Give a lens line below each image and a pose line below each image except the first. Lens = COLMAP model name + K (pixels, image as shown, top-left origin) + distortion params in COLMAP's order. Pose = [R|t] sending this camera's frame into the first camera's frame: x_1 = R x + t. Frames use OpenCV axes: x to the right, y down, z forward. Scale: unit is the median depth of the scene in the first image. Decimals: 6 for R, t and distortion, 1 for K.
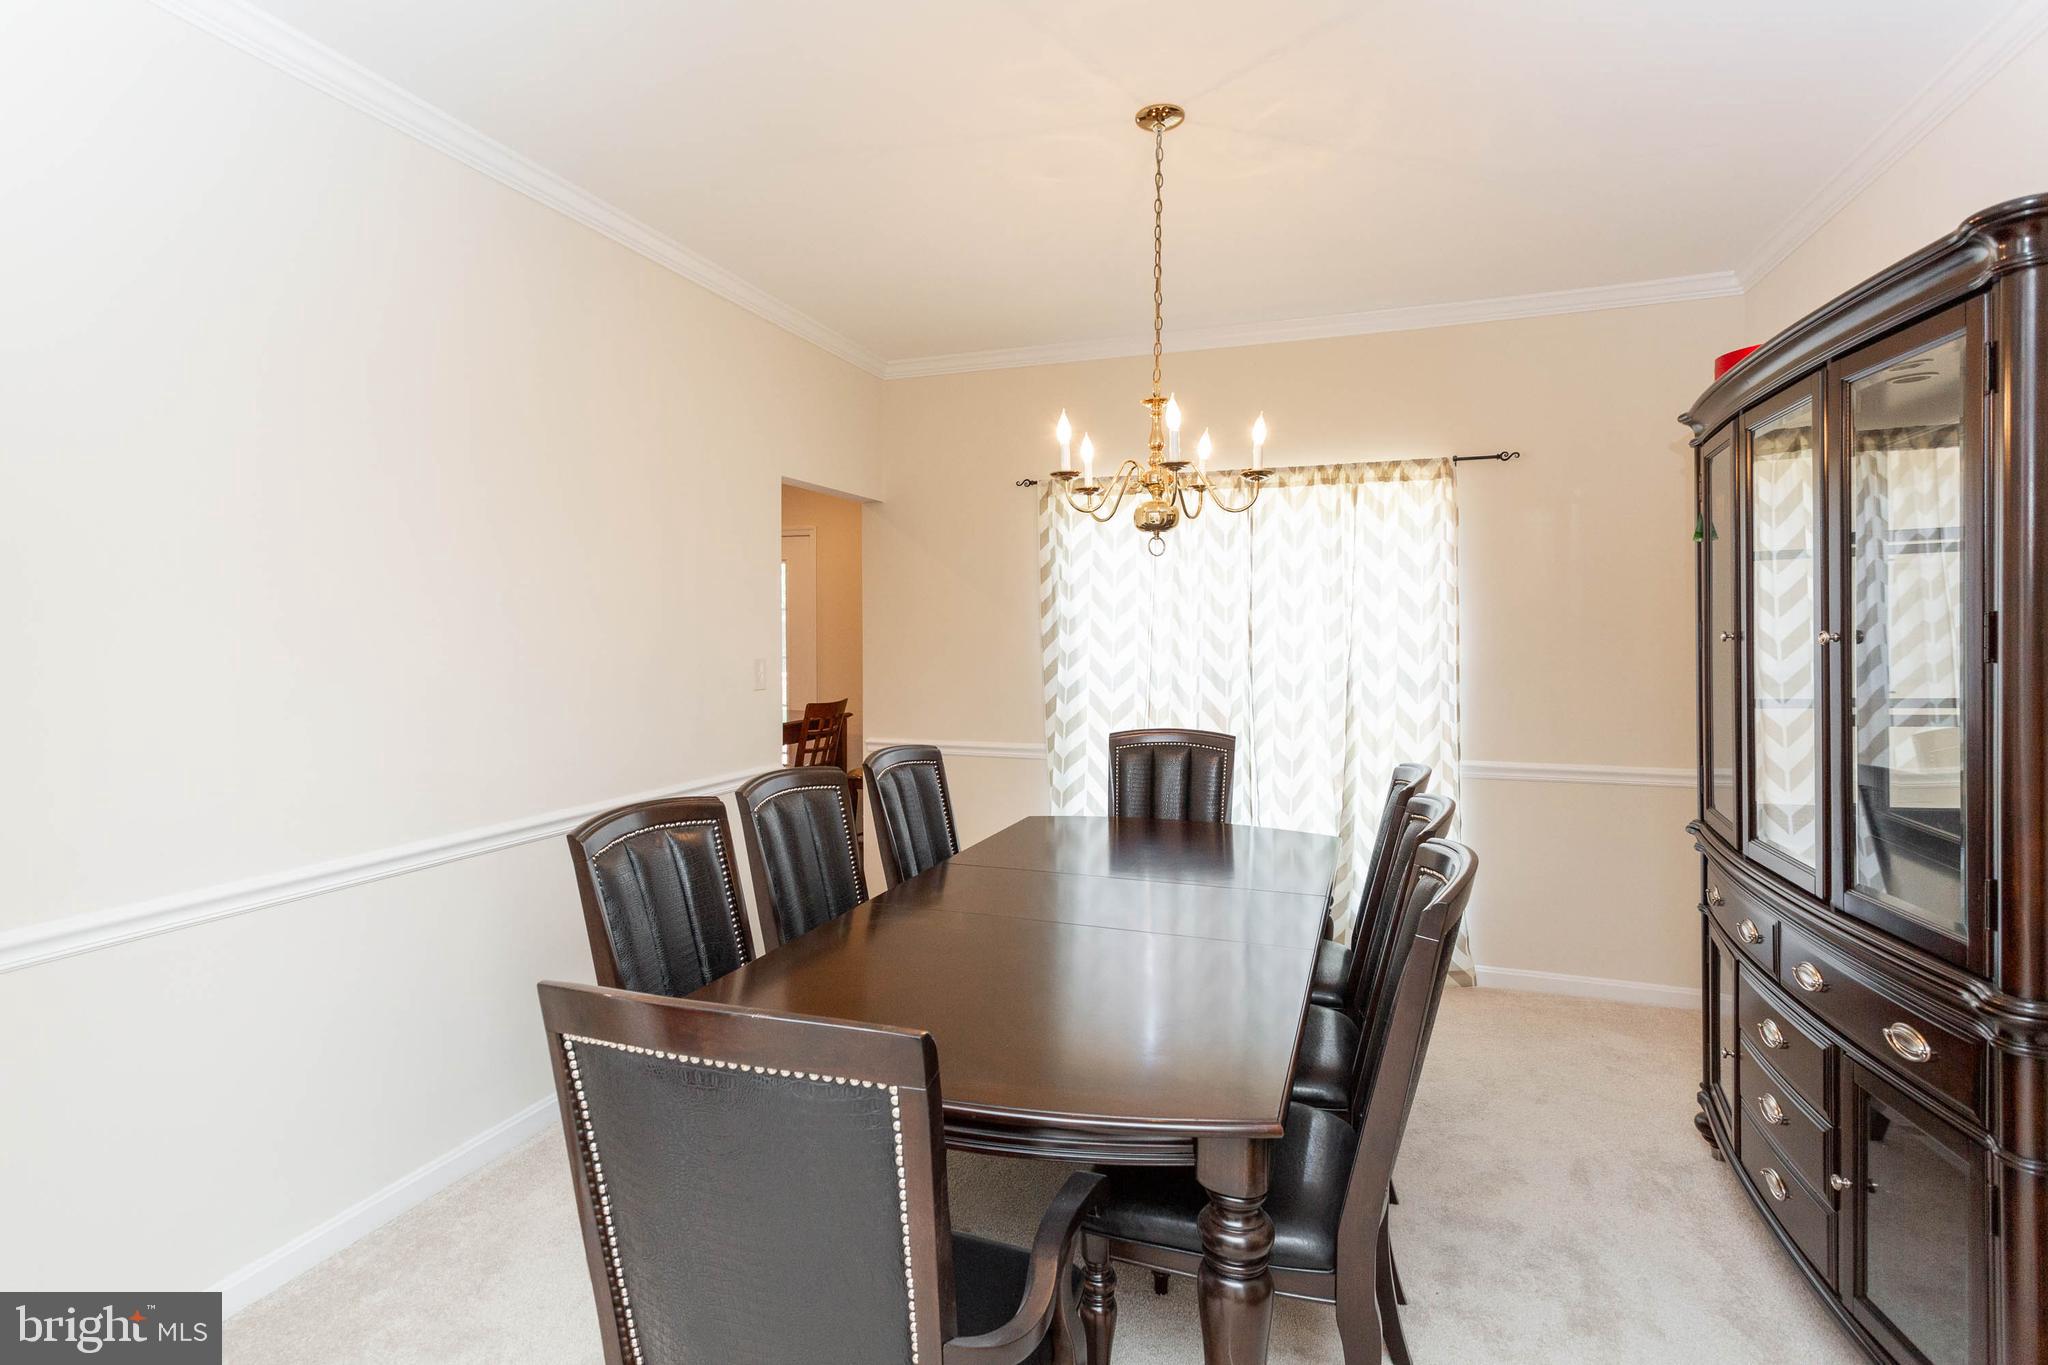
lens RADIAL K [[972.2, 0, 1024.0], [0, 972.2, 682.5], [0, 0, 1]] dist [0.002306, 0.001055]
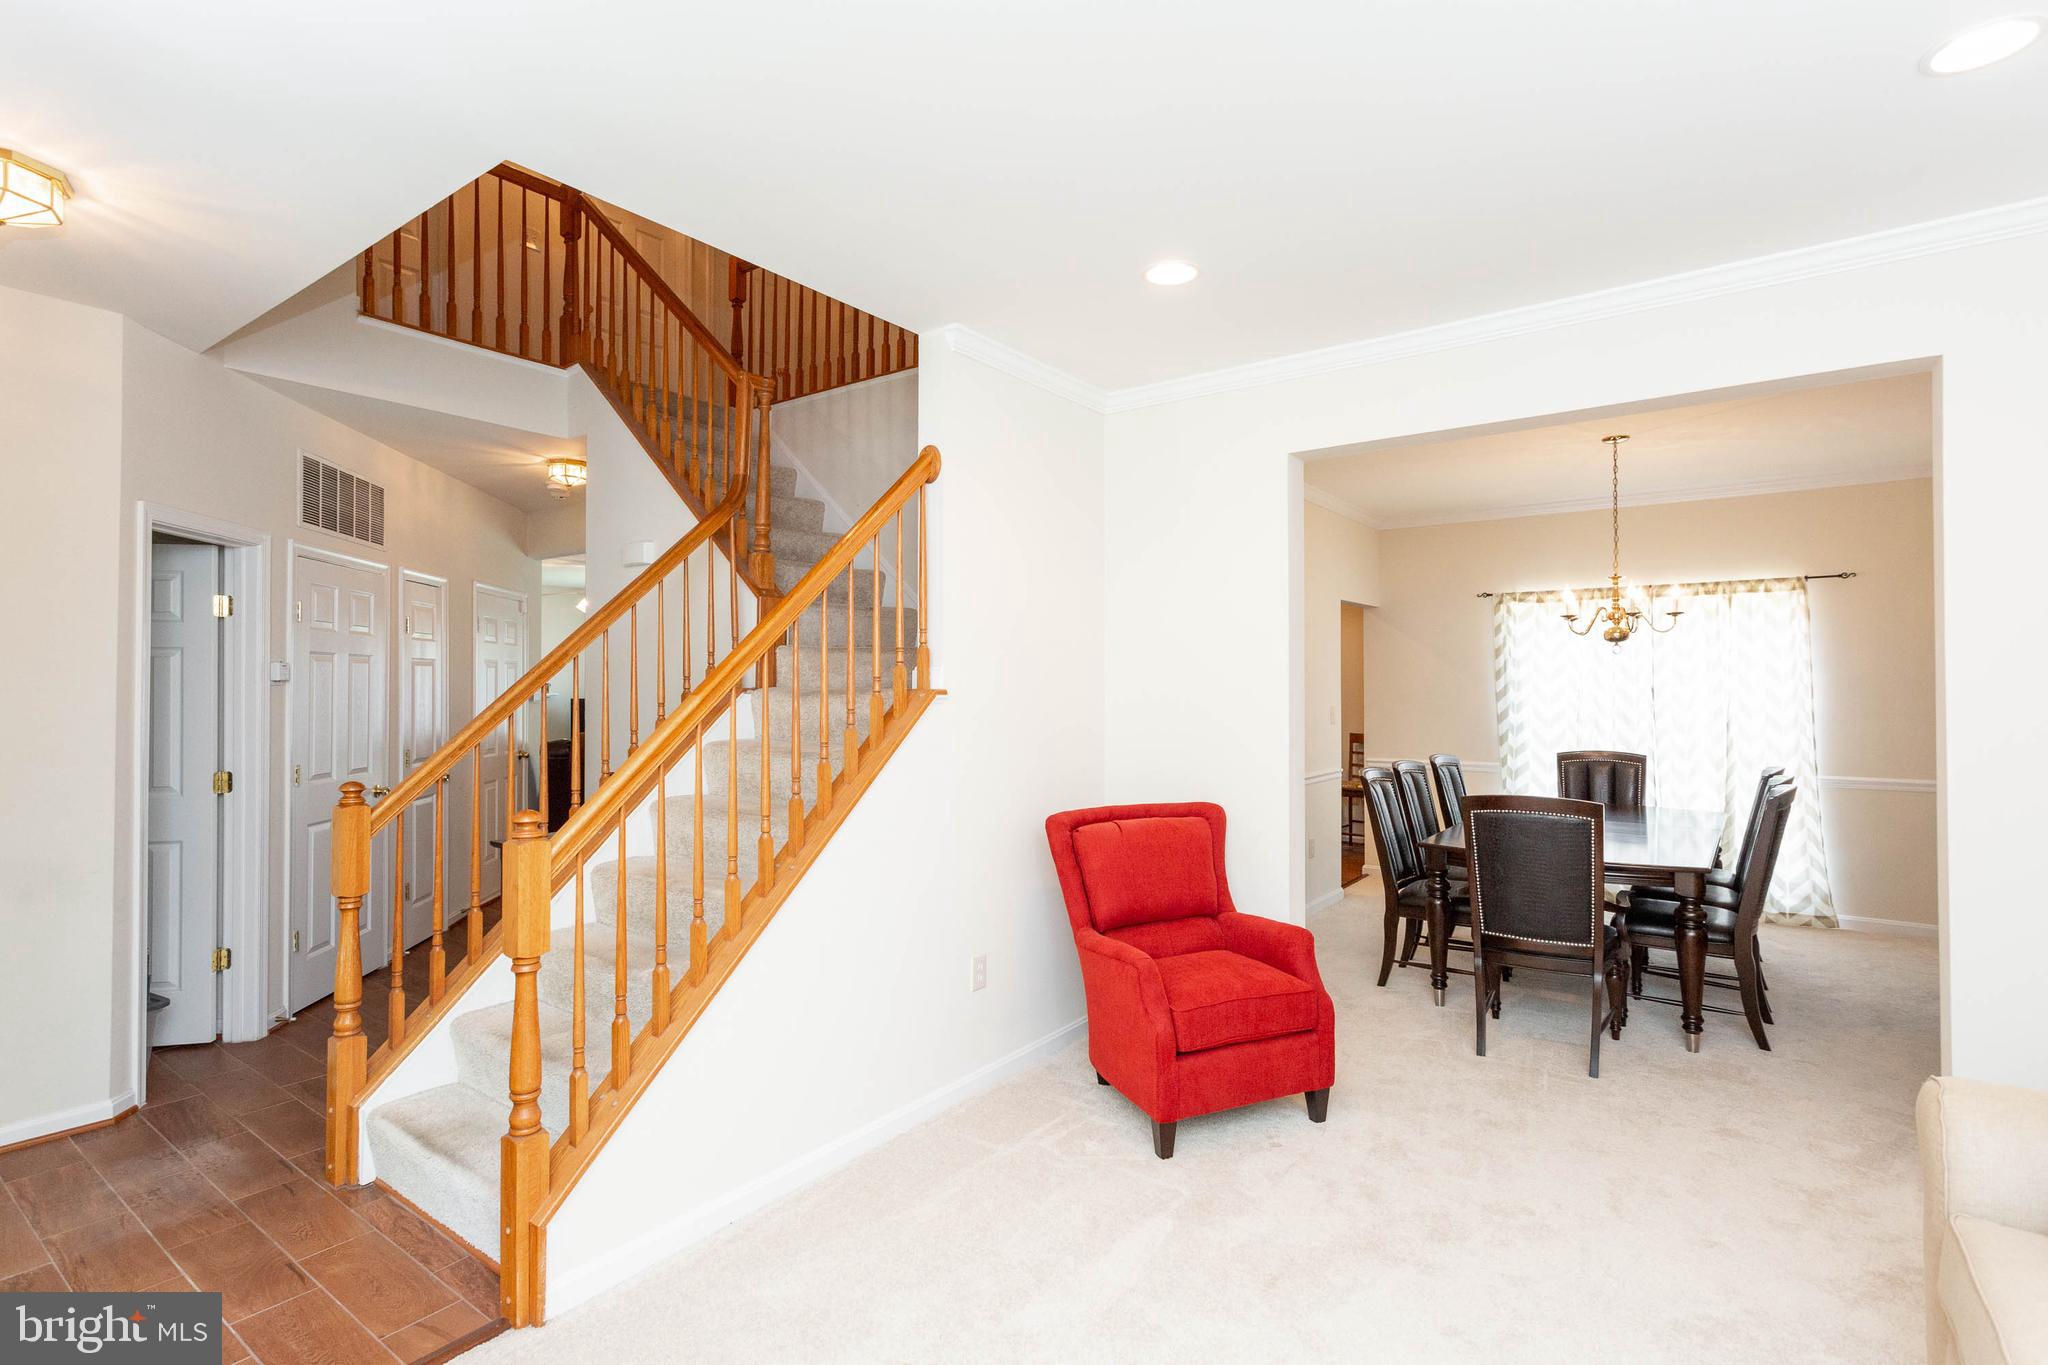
lens RADIAL K [[972.2, 0, 1024.0], [0, 972.2, 682.5], [0, 0, 1]] dist [0.002306, 0.001055]
pose [[0.955586, -0.002465, -0.294703, -0.276802], [-0.014164, 0.998425, -0.054280, 0.035349], [0.294373, 0.056044, 0.954046, -0.800825]]
